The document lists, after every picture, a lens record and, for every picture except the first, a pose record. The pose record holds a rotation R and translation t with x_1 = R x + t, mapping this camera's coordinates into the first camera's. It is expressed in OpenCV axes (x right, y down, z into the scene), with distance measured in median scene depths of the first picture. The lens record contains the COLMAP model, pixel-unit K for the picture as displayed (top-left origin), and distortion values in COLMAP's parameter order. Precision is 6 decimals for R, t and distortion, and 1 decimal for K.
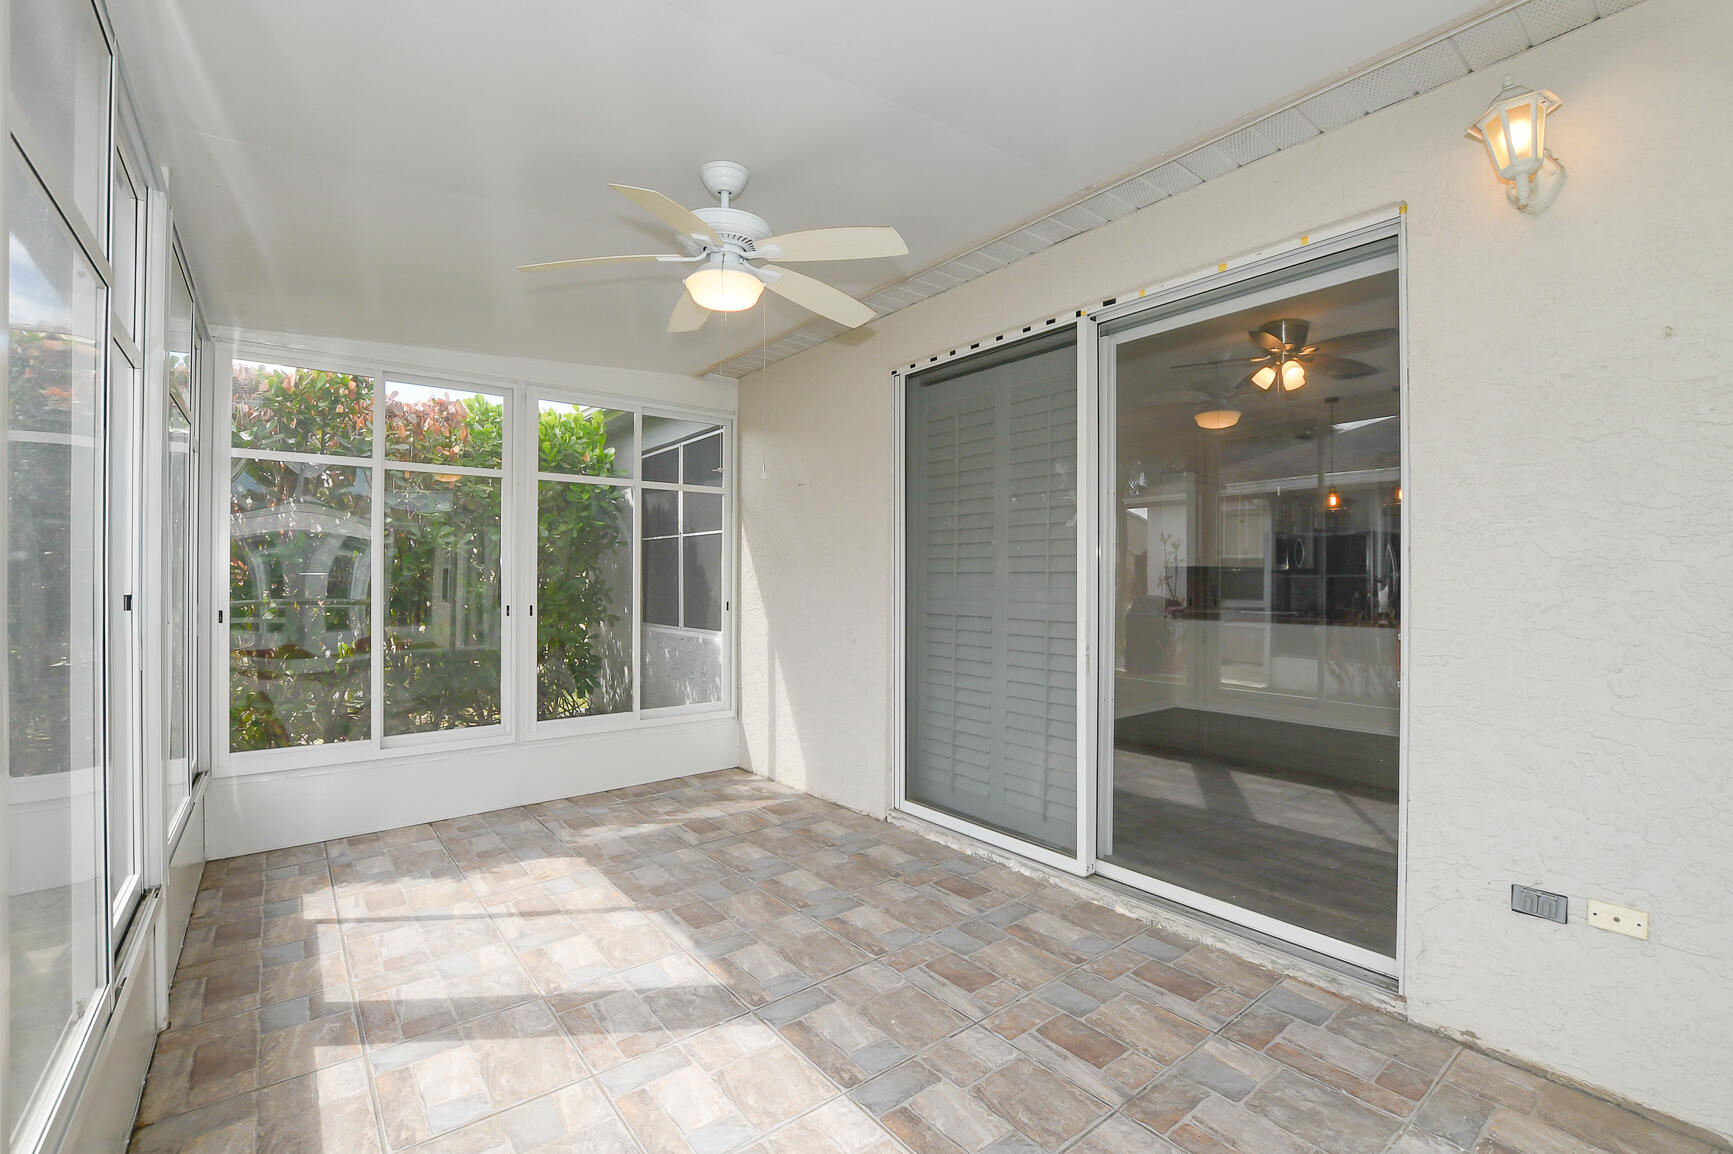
lens RADIAL K [[779.7, 0, 890.5], [0, 779.7, 578.0], [0, 0, 1]] dist [-0.031925, 0.003932]
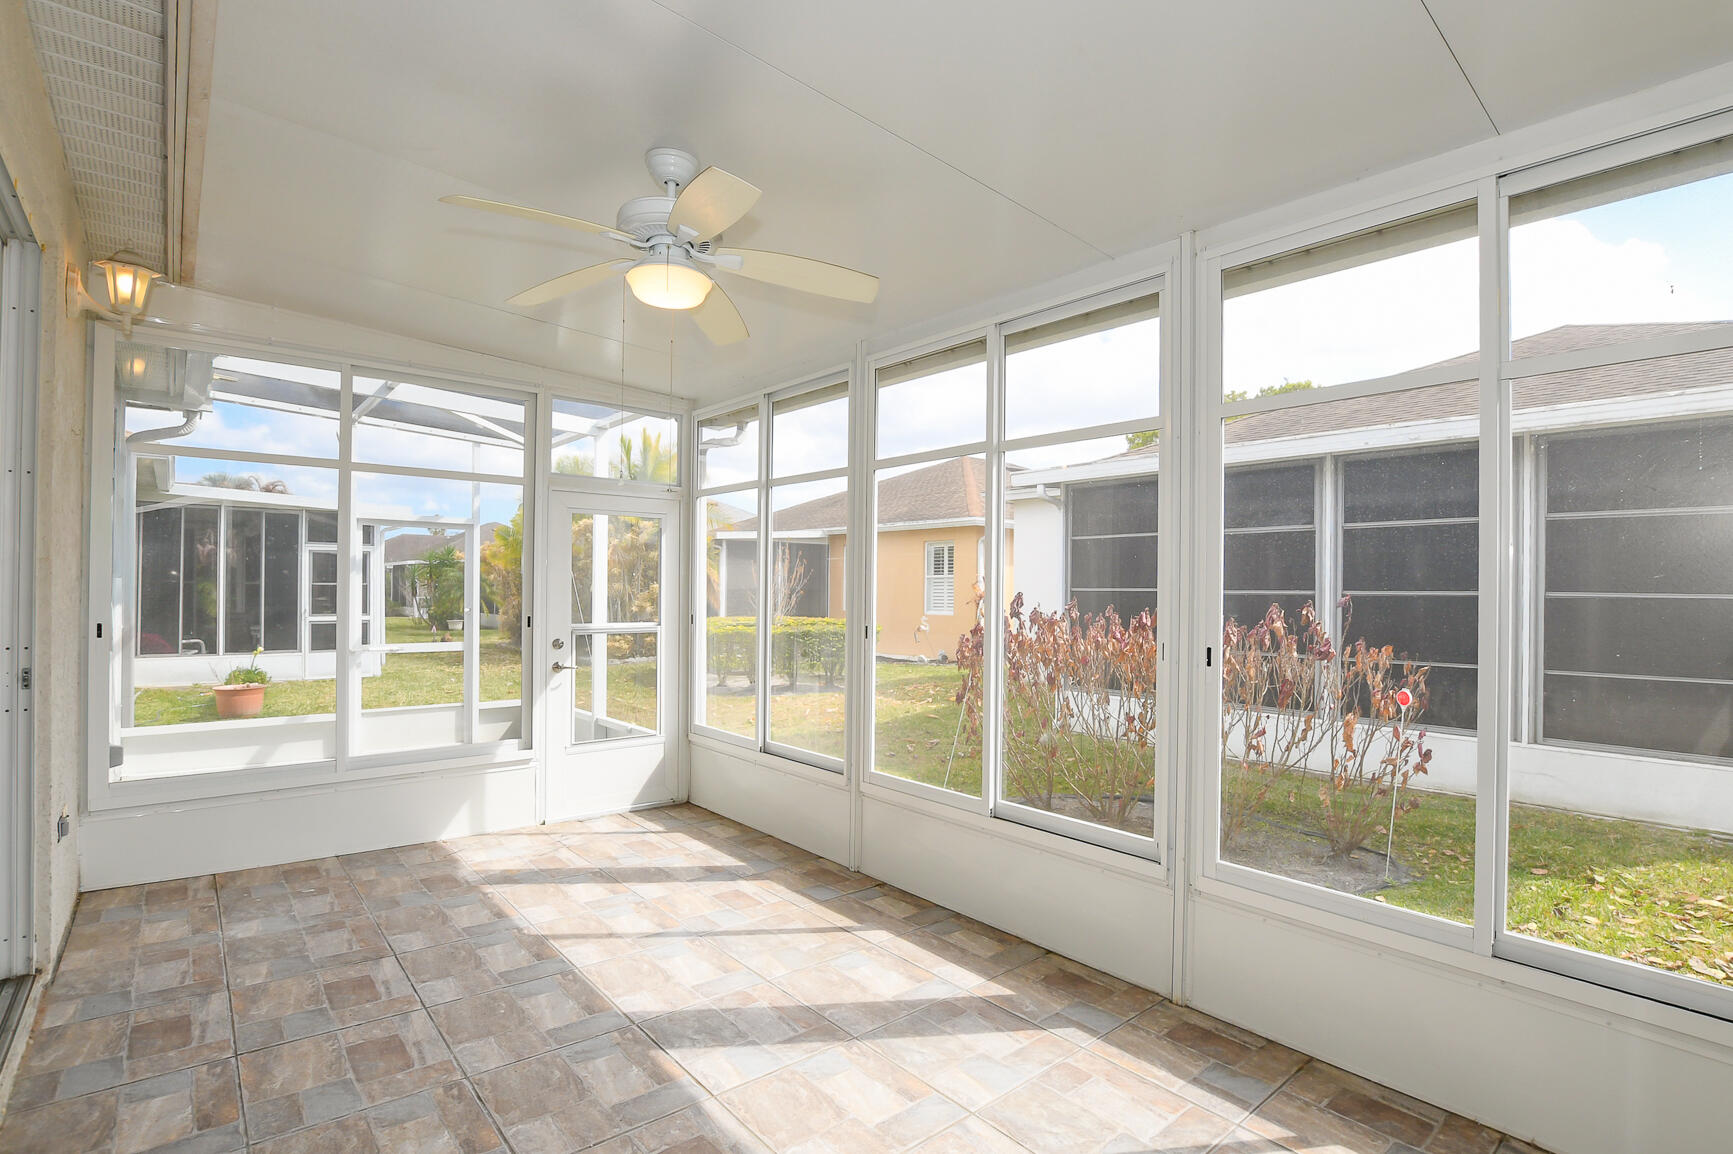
lens RADIAL K [[806.5, 0, 866.5], [0, 806.5, 577.0], [0, 0, 1]] dist [-0.022228, 0.000552]
pose [[-0.999793, -0.009814, -0.017817, -0.451539], [-0.009560, 0.999852, -0.014288, -0.005656], [0.017954, -0.014115, -0.999739, 2.030762]]
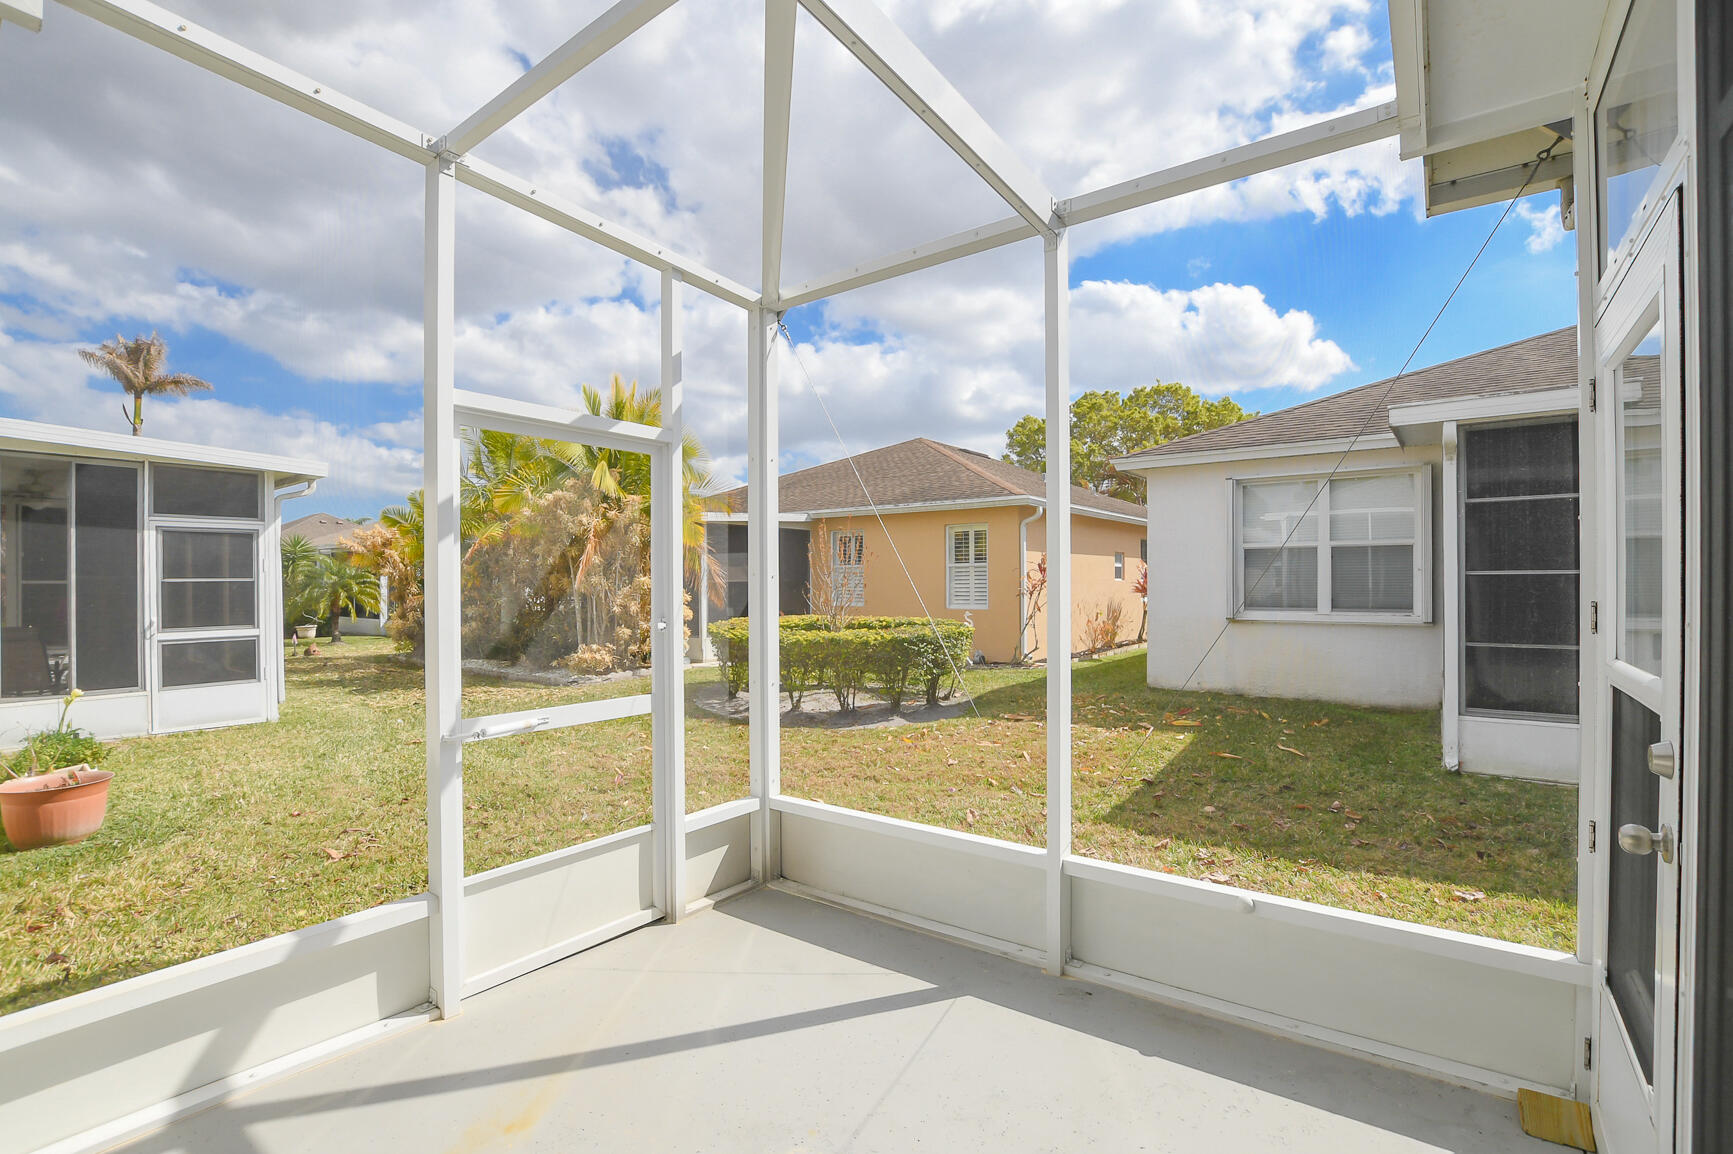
lens RADIAL K [[779.7, 0, 890.5], [0, 779.7, 578.0], [0, 0, 1]] dist [-0.031925, 0.003932]
pose [[-0.974252, 0.002844, -0.225443, -0.372032], [0.003885, 0.999984, -0.004175, -0.004650], [0.225427, -0.004944, -0.974247, 1.936017]]
